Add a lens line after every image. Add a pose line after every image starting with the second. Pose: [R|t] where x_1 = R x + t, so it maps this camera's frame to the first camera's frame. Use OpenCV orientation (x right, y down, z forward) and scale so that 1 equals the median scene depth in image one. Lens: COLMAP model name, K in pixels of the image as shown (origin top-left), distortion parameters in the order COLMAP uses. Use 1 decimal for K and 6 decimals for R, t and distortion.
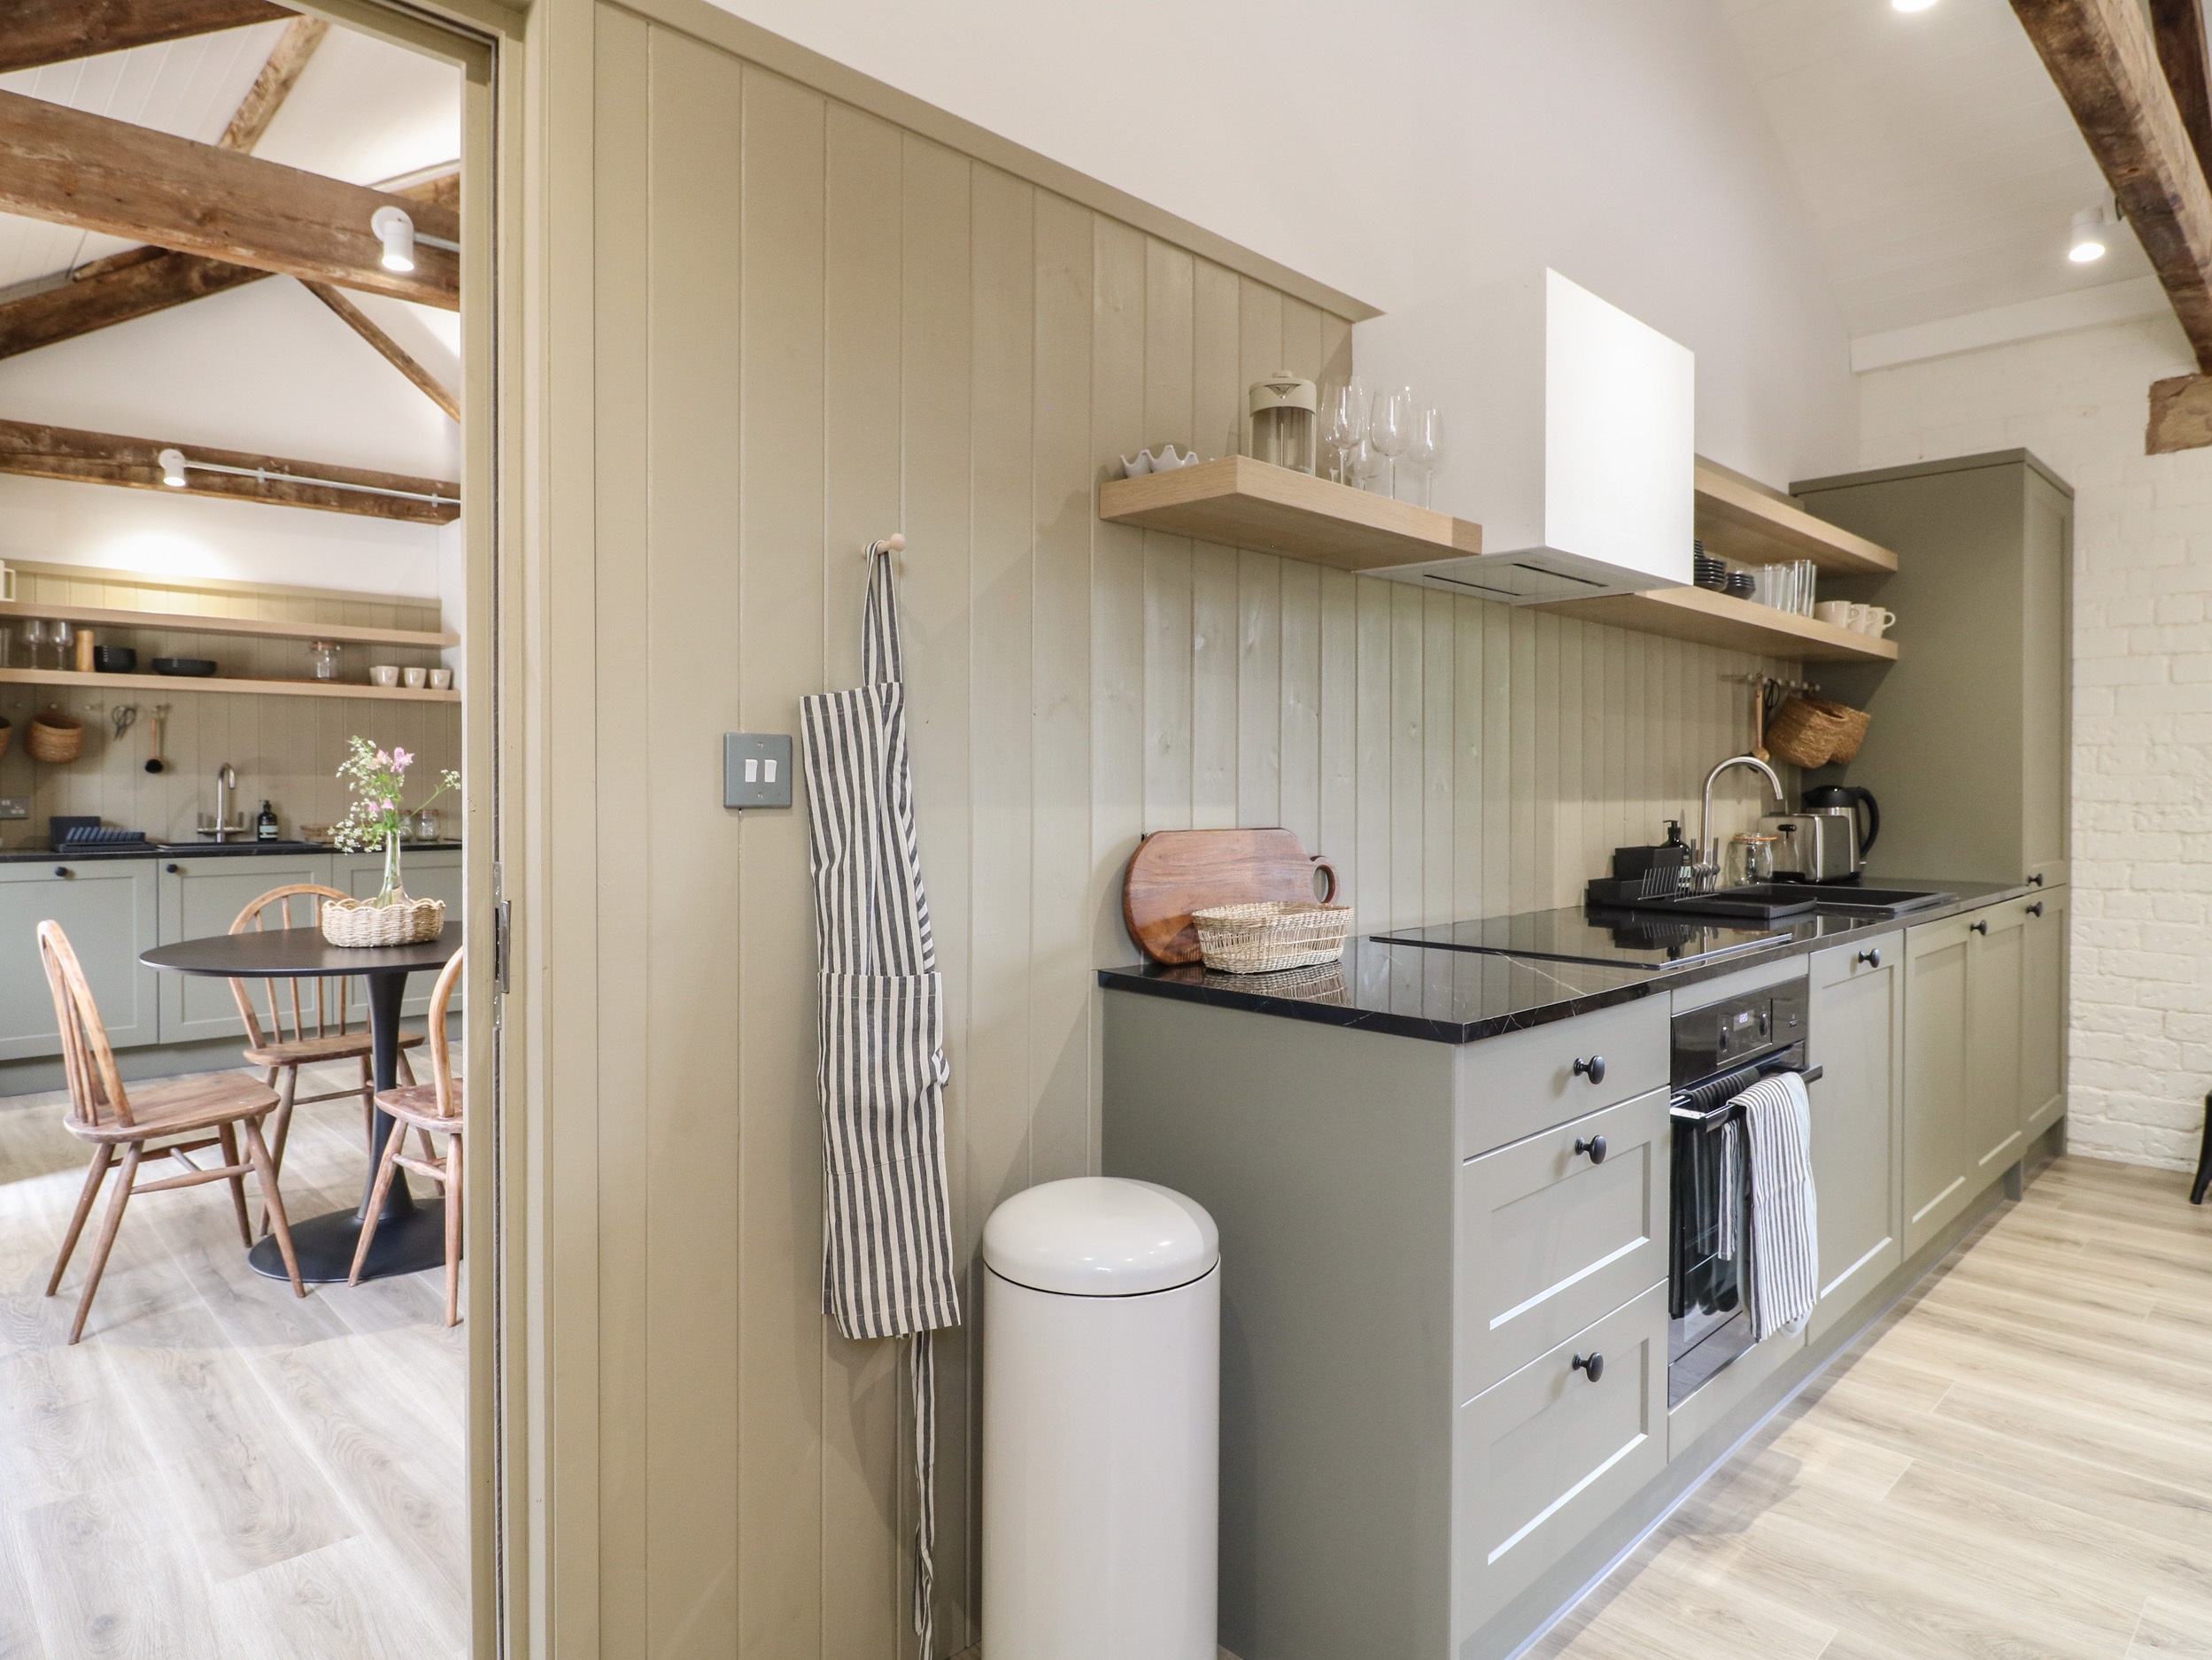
lens RADIAL K [[1360.9, 0, 1109.9], [0, 1360.9, 797.7], [0, 0, 1]] dist [0.017303, -0.019053]
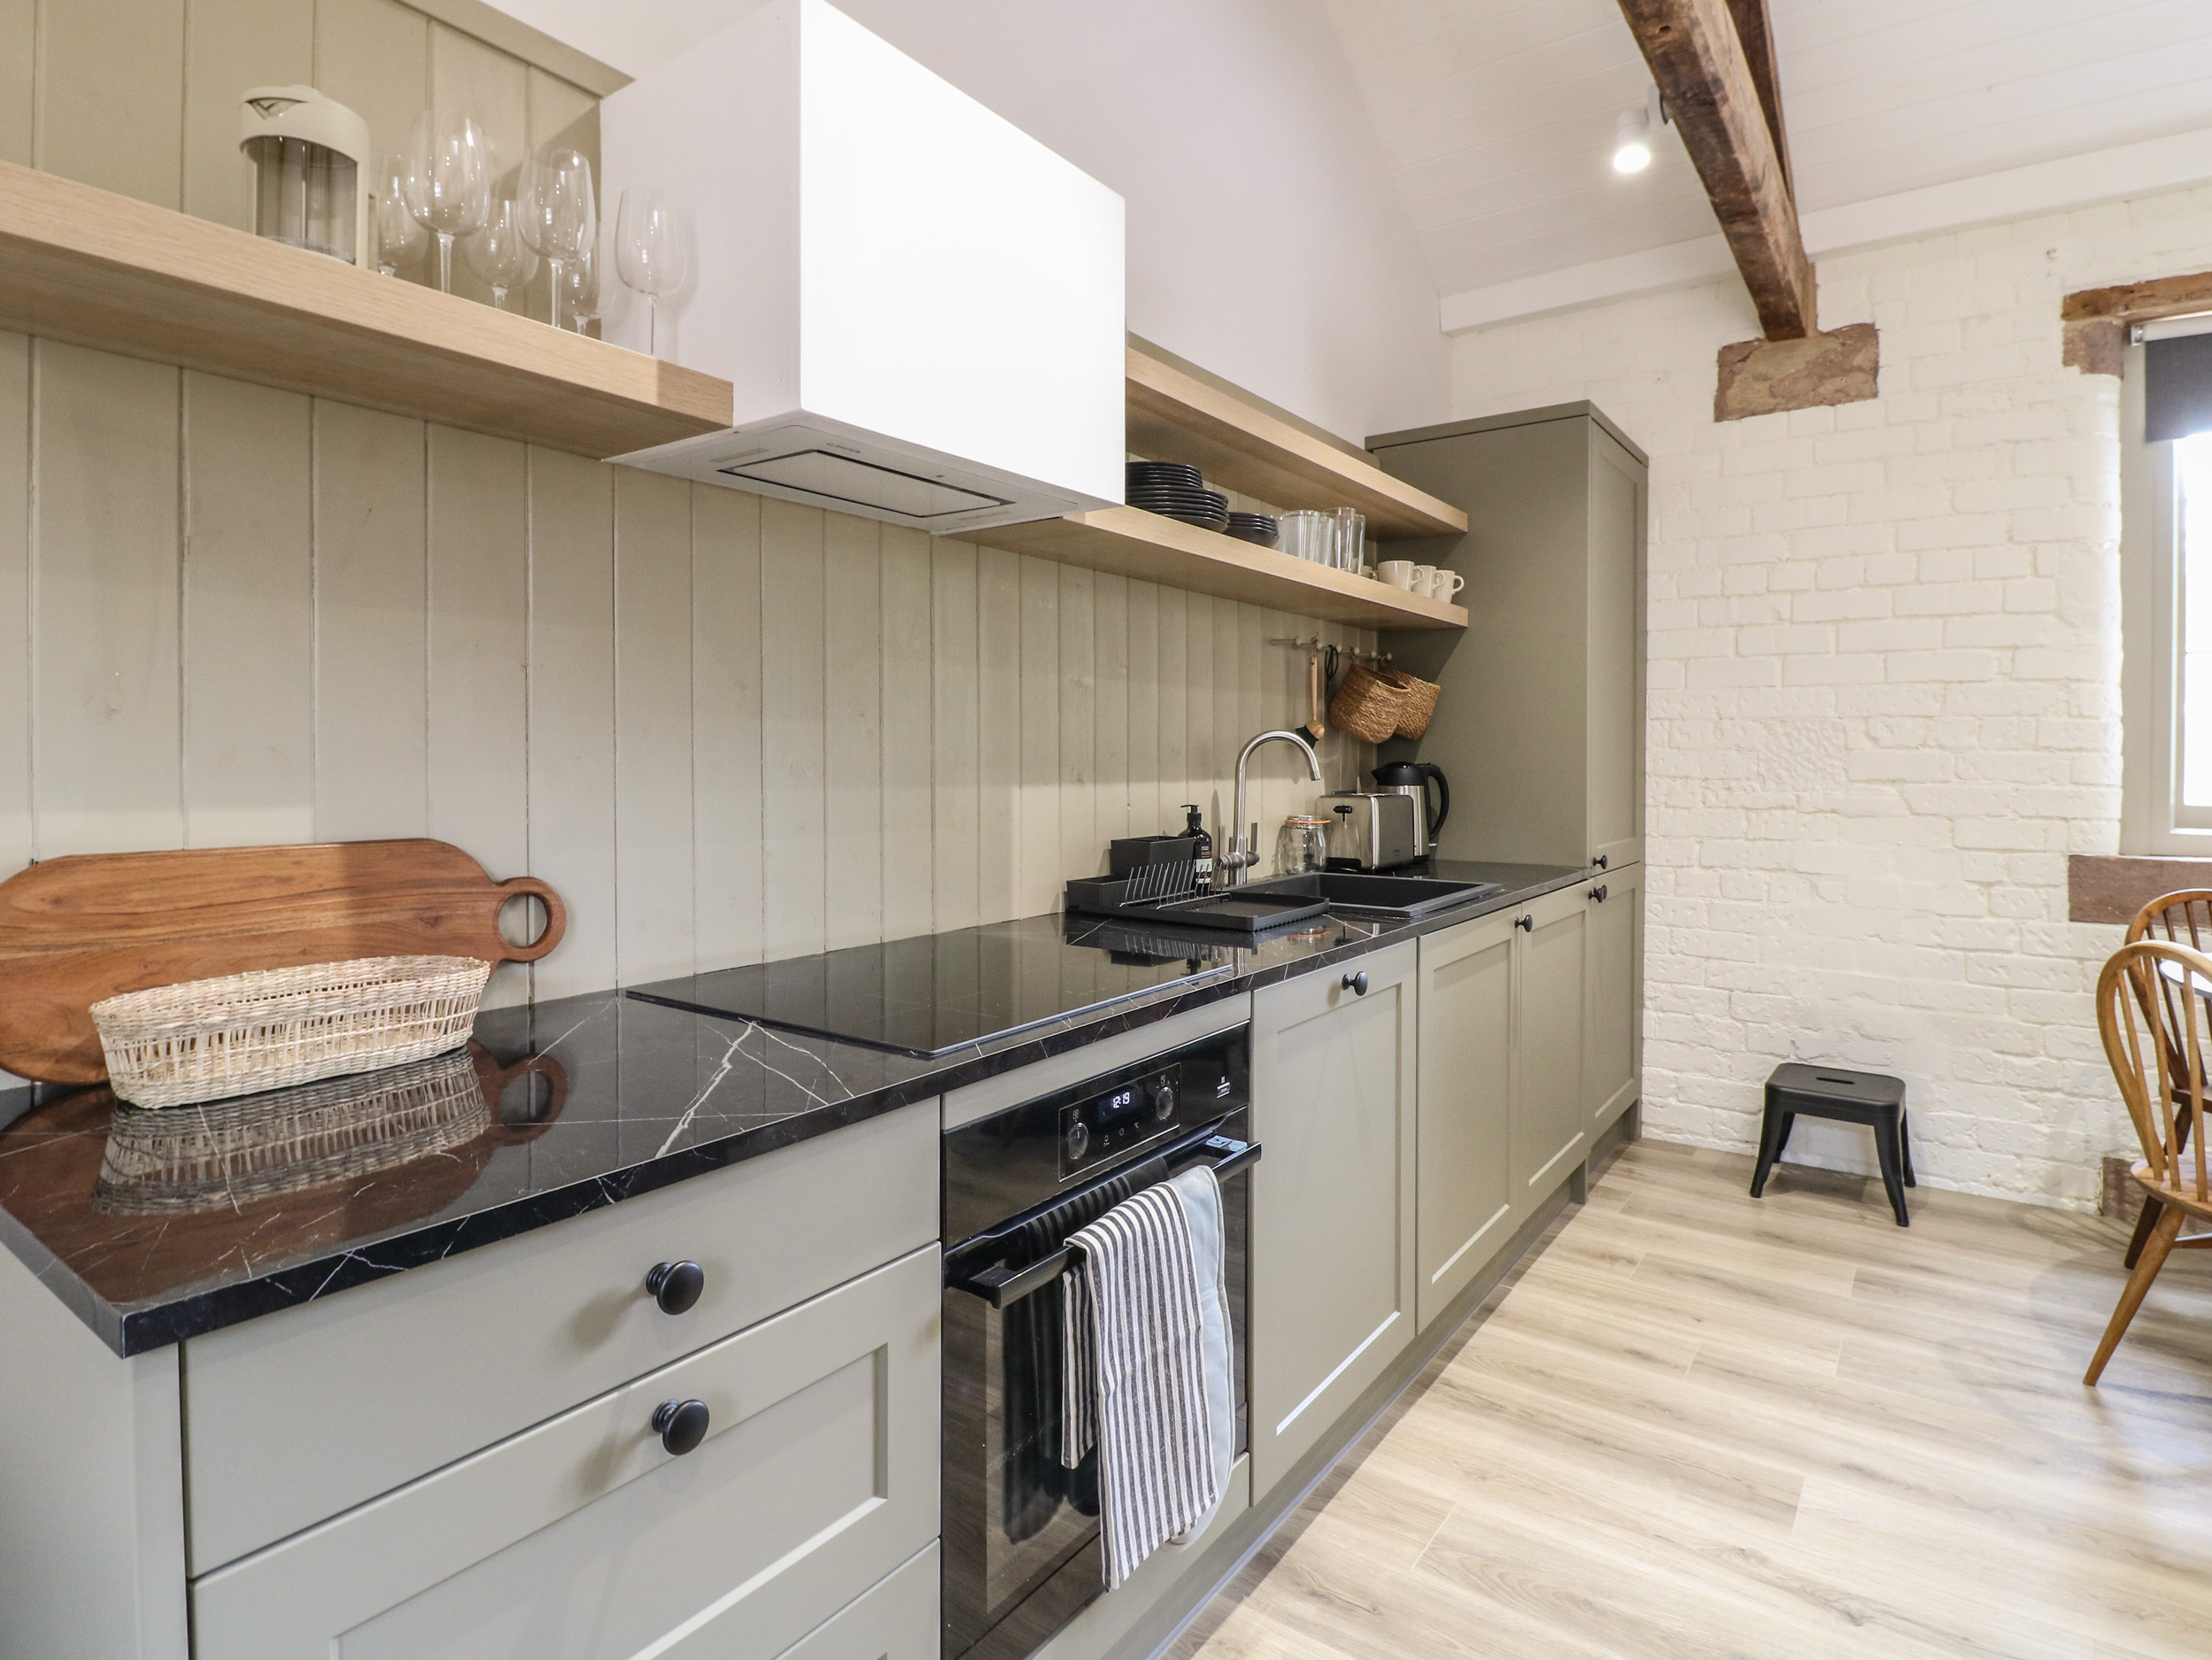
lens RADIAL K [[1183.8, 0, 1112.1], [0, 1183.8, 778.3], [0, 0, 1]] dist [0.002782, -0.013737]
pose [[0.989380, -0.005915, 0.145235, 0.237165], [0.004630, 0.999947, 0.009190, -0.006632], [-0.145281, -0.008420, 0.989355, 0.254183]]
